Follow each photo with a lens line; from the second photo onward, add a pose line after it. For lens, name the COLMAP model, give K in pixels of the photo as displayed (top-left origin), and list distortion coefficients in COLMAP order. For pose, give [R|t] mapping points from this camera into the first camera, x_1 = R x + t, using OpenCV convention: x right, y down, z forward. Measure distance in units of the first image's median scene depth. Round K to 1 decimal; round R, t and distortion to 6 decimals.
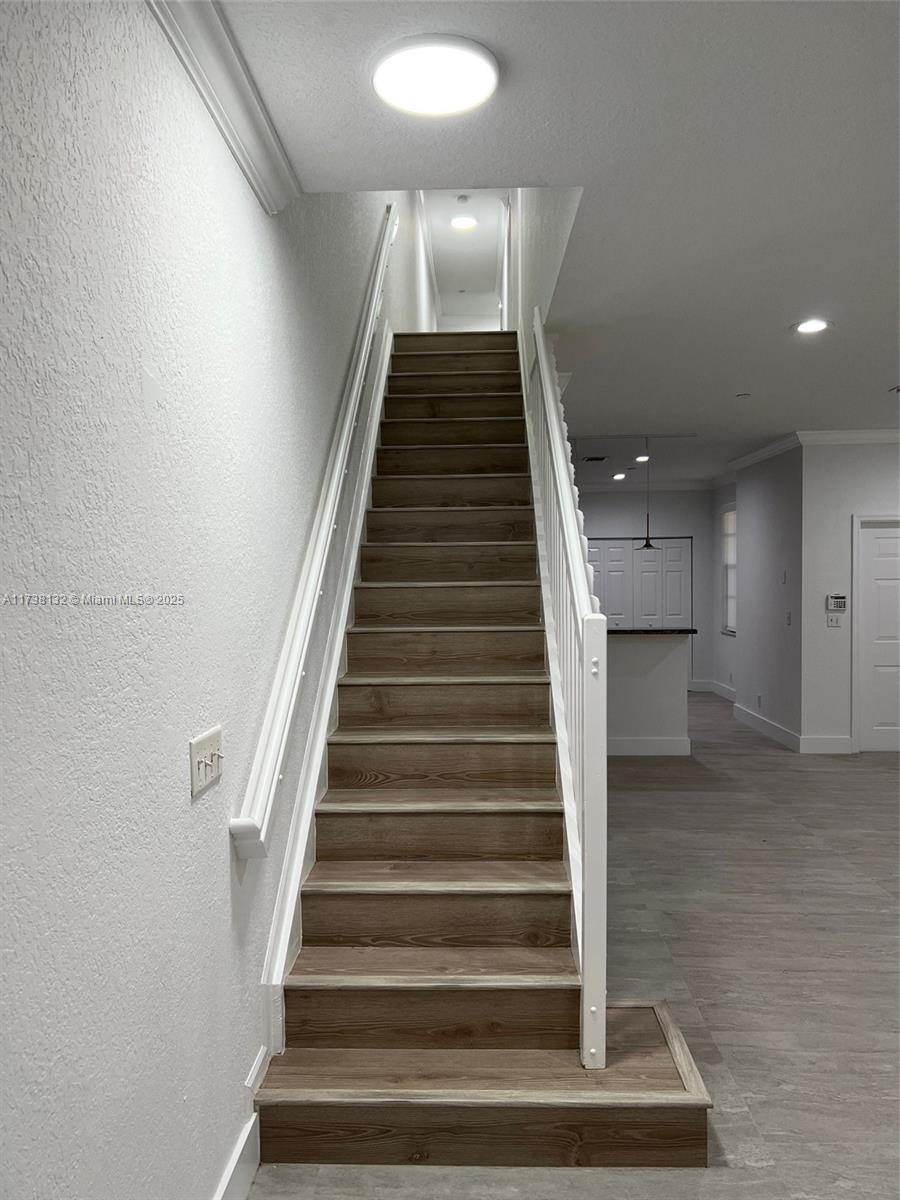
lens RADIAL K [[901.7, 0, 449.1], [0, 901.7, 601.1], [0, 0, 1]] dist [0.059727, -0.082460]
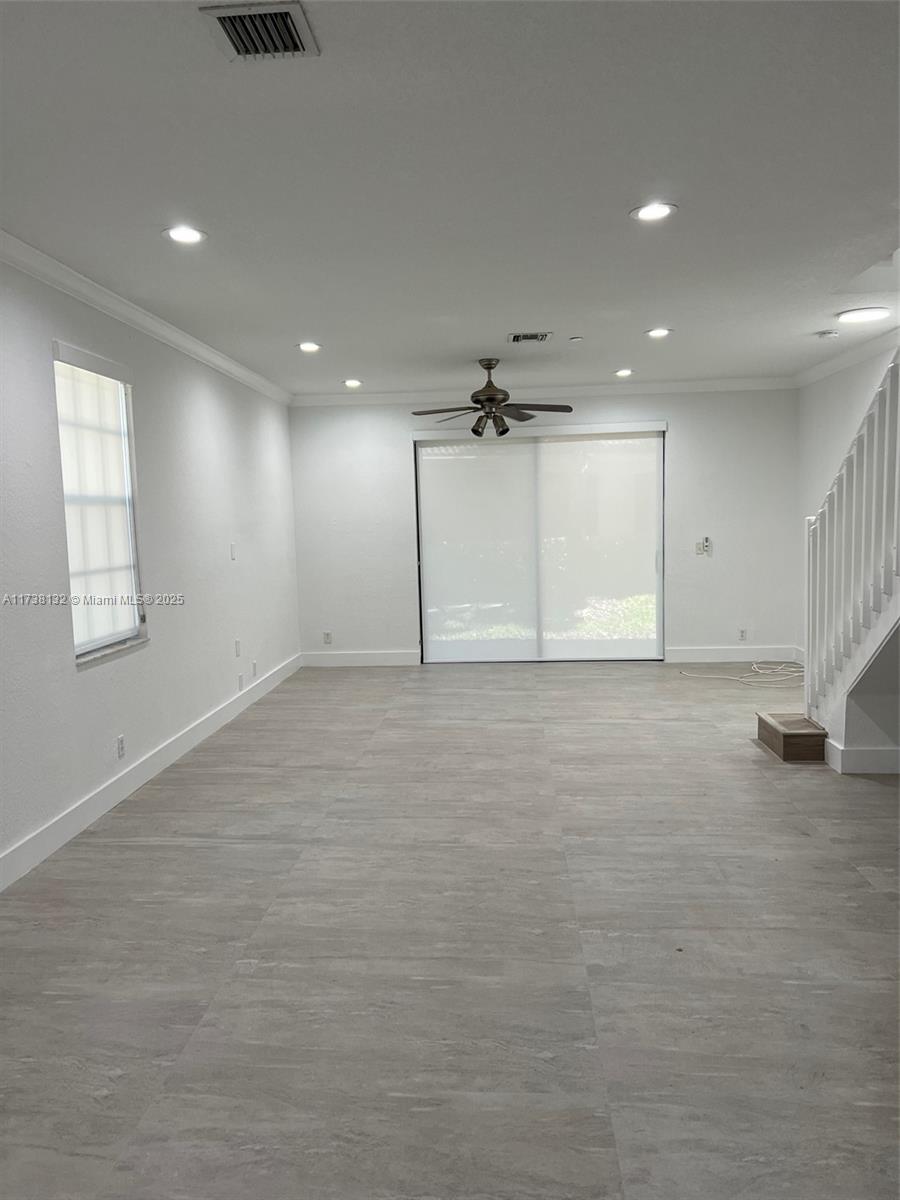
lens RADIAL K [[901.7, 0, 449.1], [0, 901.7, 601.1], [0, 0, 1]] dist [0.059727, -0.082460]
pose [[-0.999167, 0.025428, 0.031924, 0.591234], [0.029071, 0.992421, 0.119399, -0.046579], [-0.028646, 0.120228, -0.992333, 1.960949]]
